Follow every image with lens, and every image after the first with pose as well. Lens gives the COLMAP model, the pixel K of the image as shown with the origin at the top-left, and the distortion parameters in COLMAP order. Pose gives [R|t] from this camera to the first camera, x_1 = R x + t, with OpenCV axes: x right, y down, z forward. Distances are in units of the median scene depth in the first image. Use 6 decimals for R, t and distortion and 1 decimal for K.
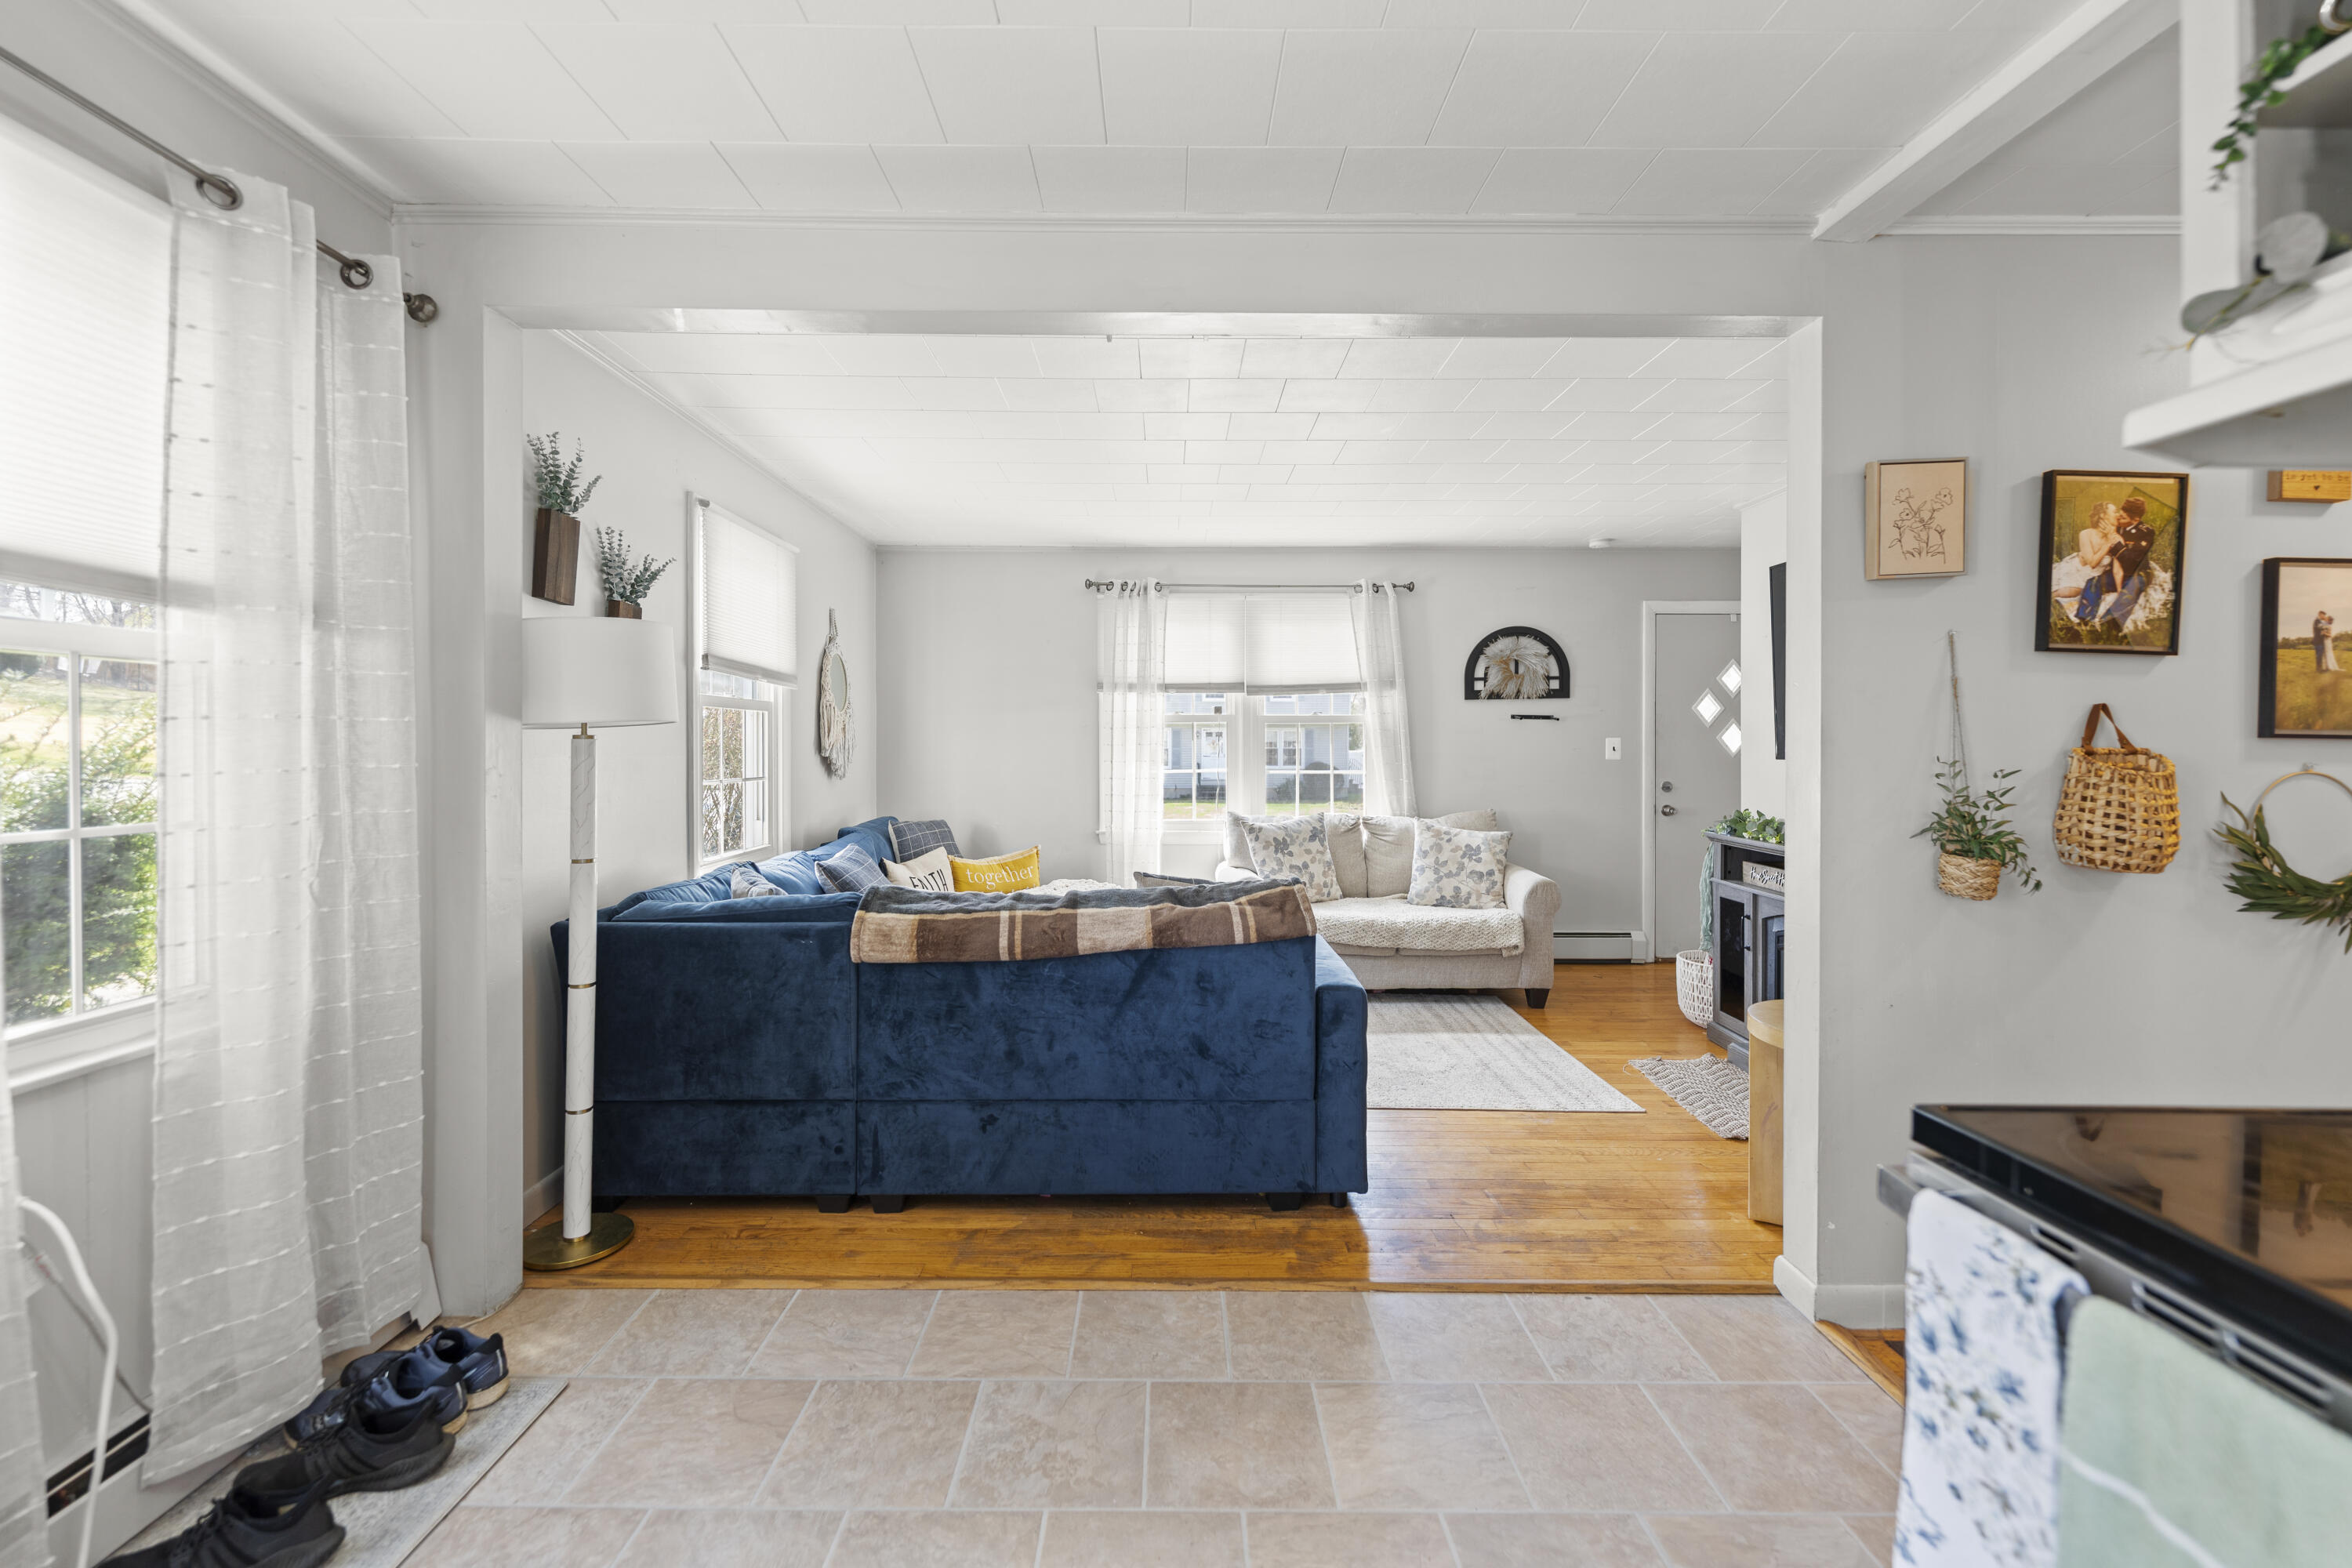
lens RADIAL K [[968.4, 0, 1172.8], [0, 968.4, 750.3], [0, 0, 1]] dist [-0.000478, -0.000160]
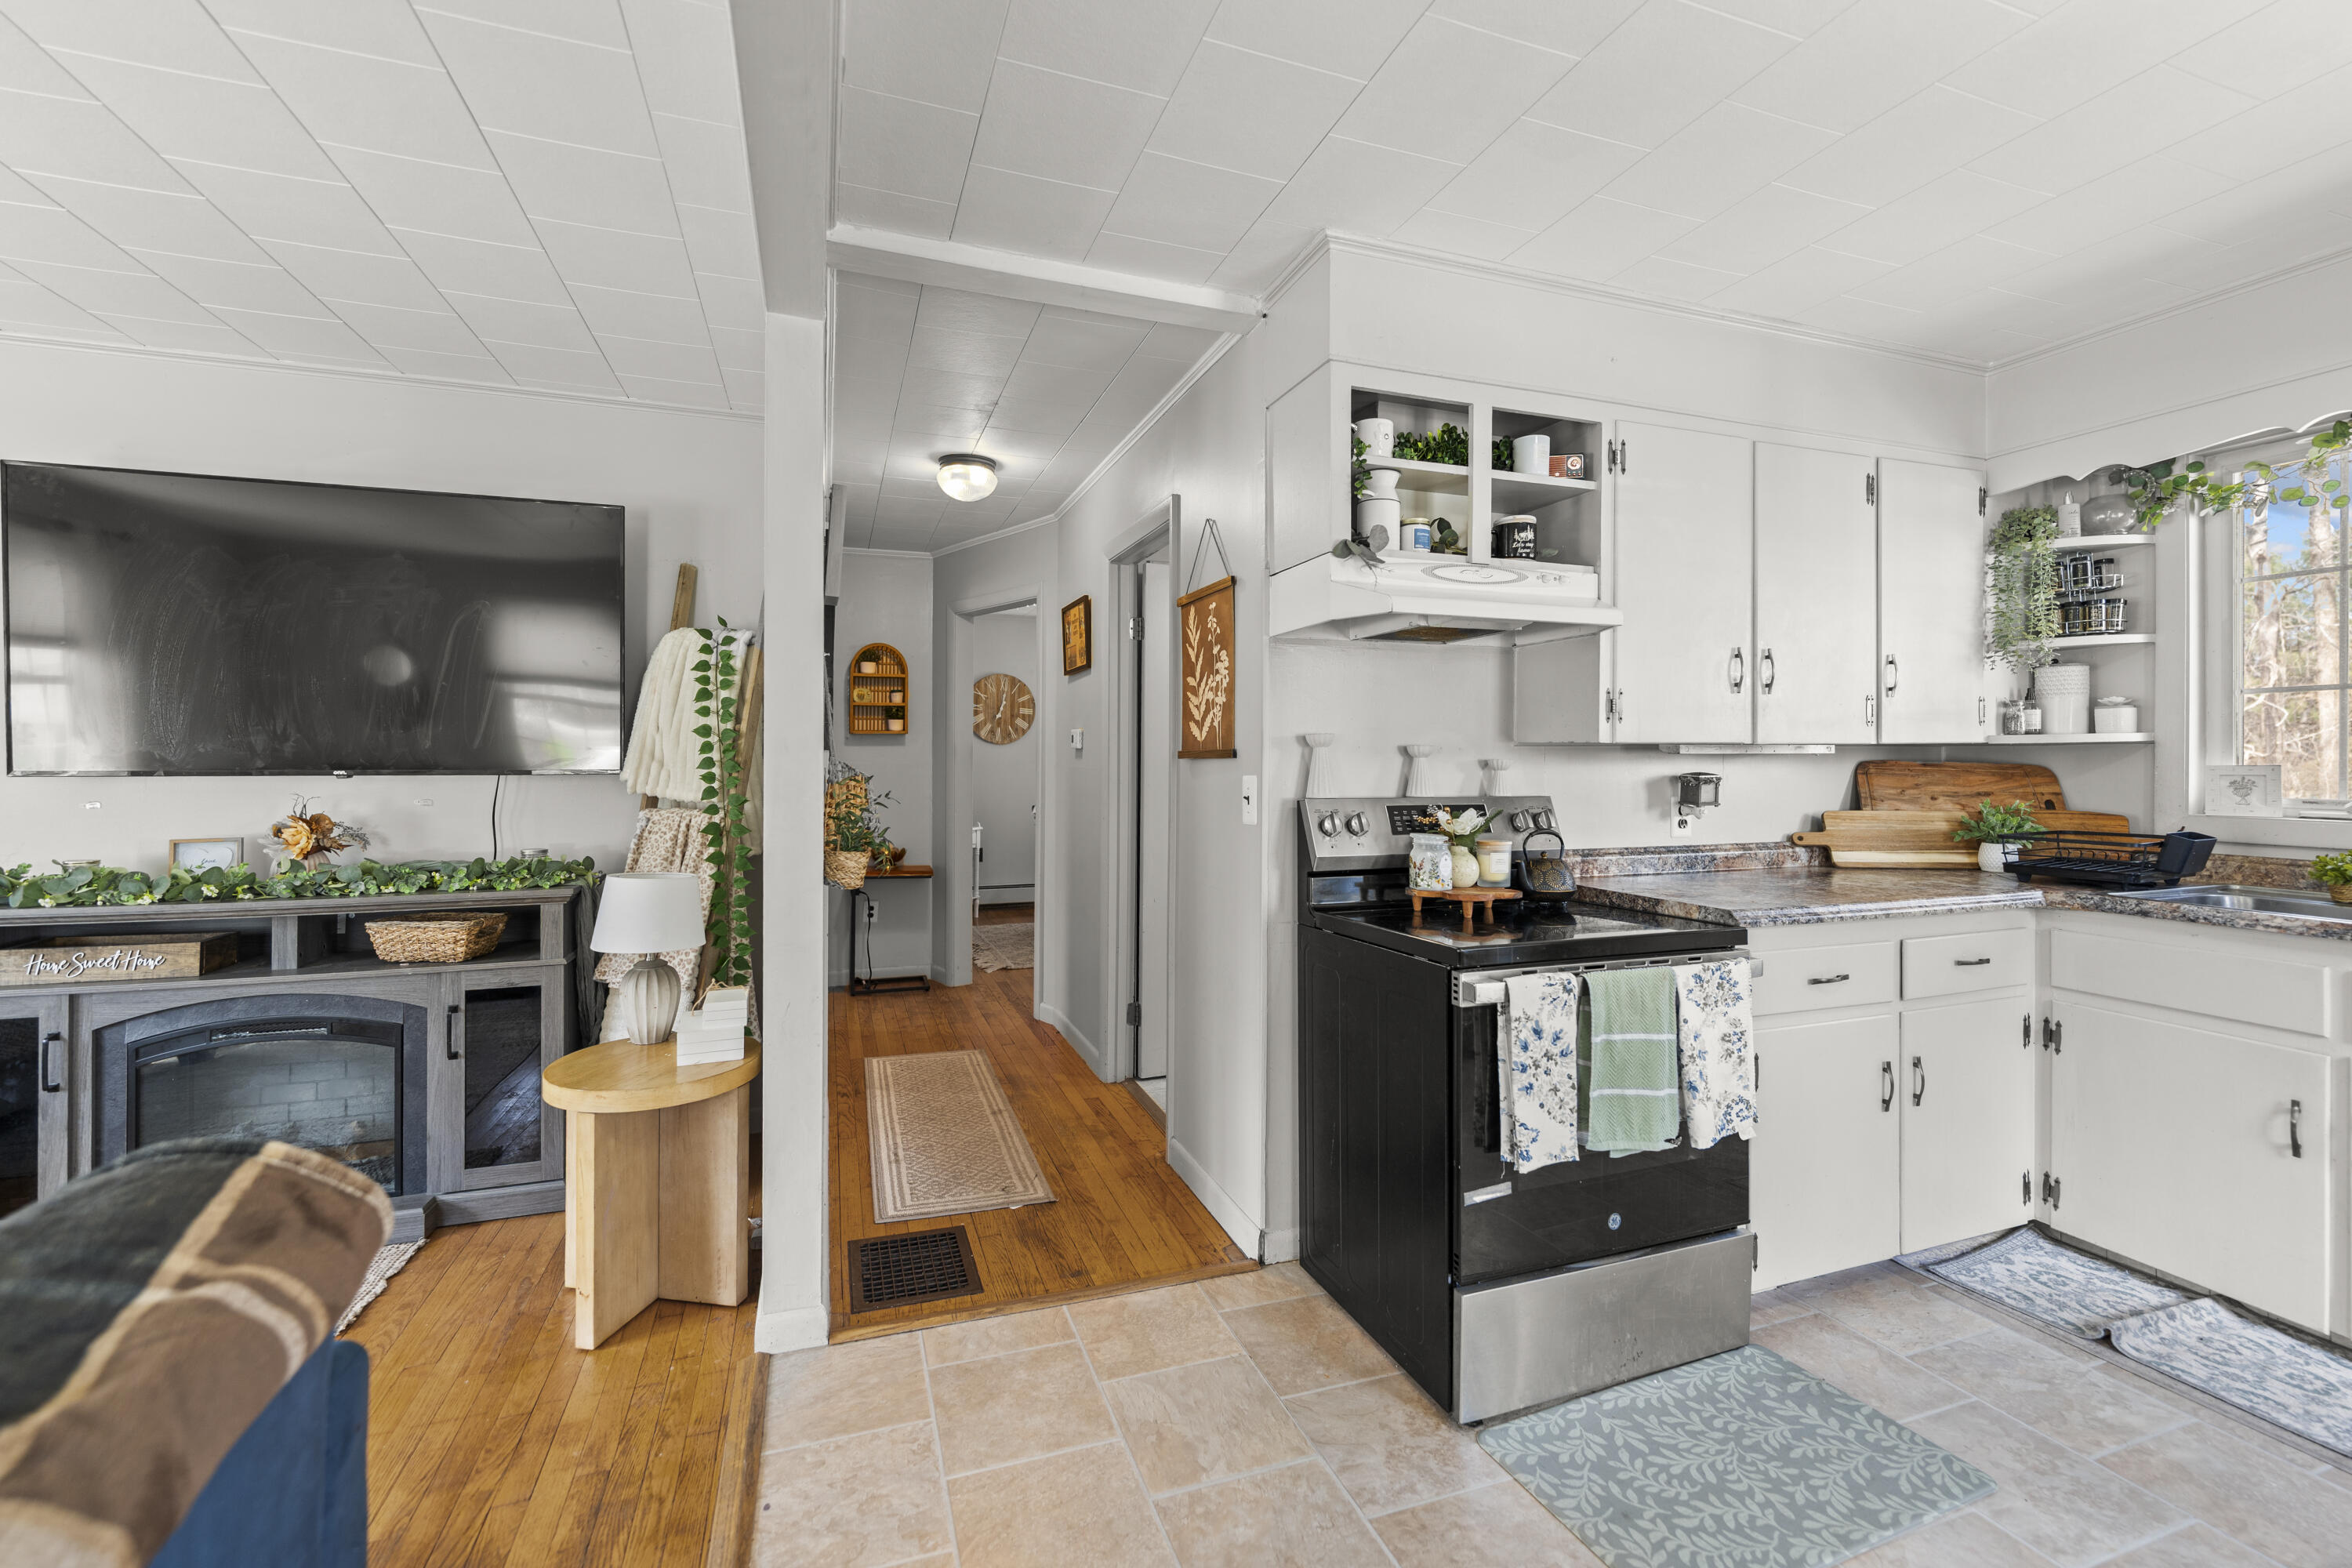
lens RADIAL K [[976.6, 0, 1163.2], [0, 976.6, 756.4], [0, 0, 1]] dist [-0.000167, -0.000292]
pose [[-0.321897, -0.000341, 0.946775, -0.318869], [0.003022, 0.999994, 0.001388, -0.003394], [-0.946770, 0.003308, -0.321894, 0.821796]]
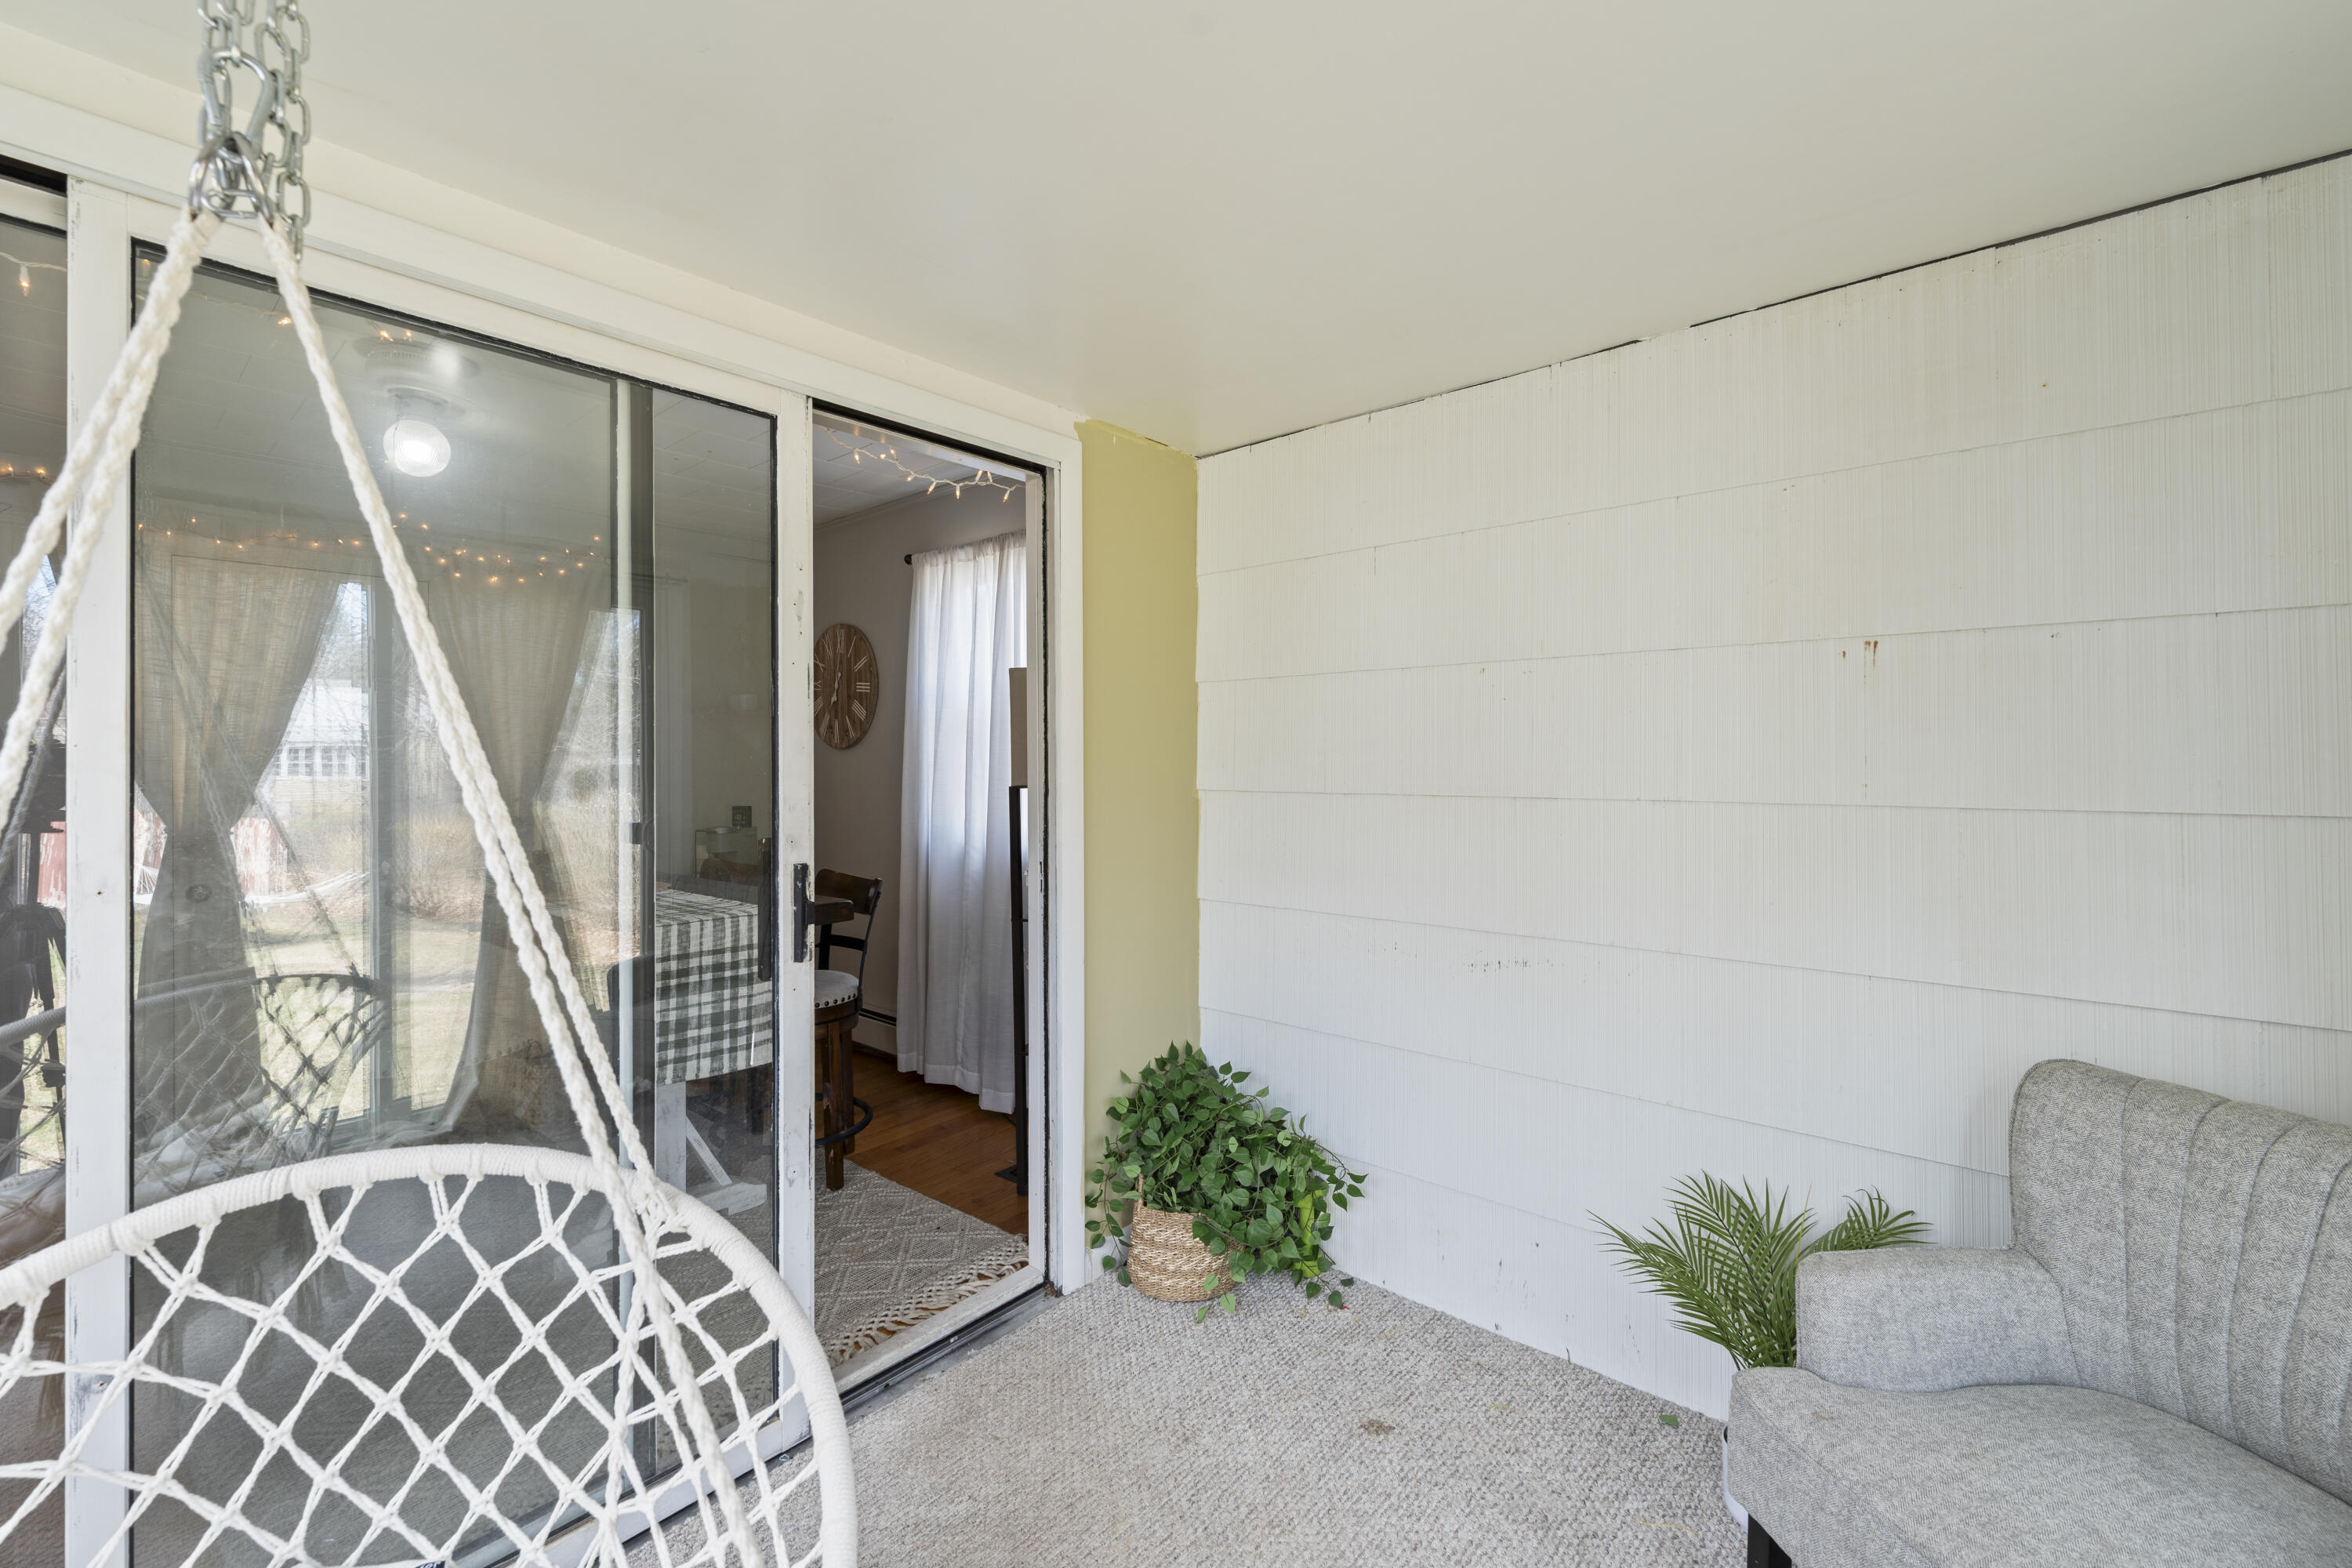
lens RADIAL K [[968.4, 0, 1172.8], [0, 968.4, 750.3], [0, 0, 1]] dist [-0.000478, -0.000160]
pose [[0.655999, 0.004557, 0.754748, 1.873897], [0.008453, 0.999875, -0.013383, -0.011165], [-0.754714, 0.015159, 0.655878, -1.232442]]
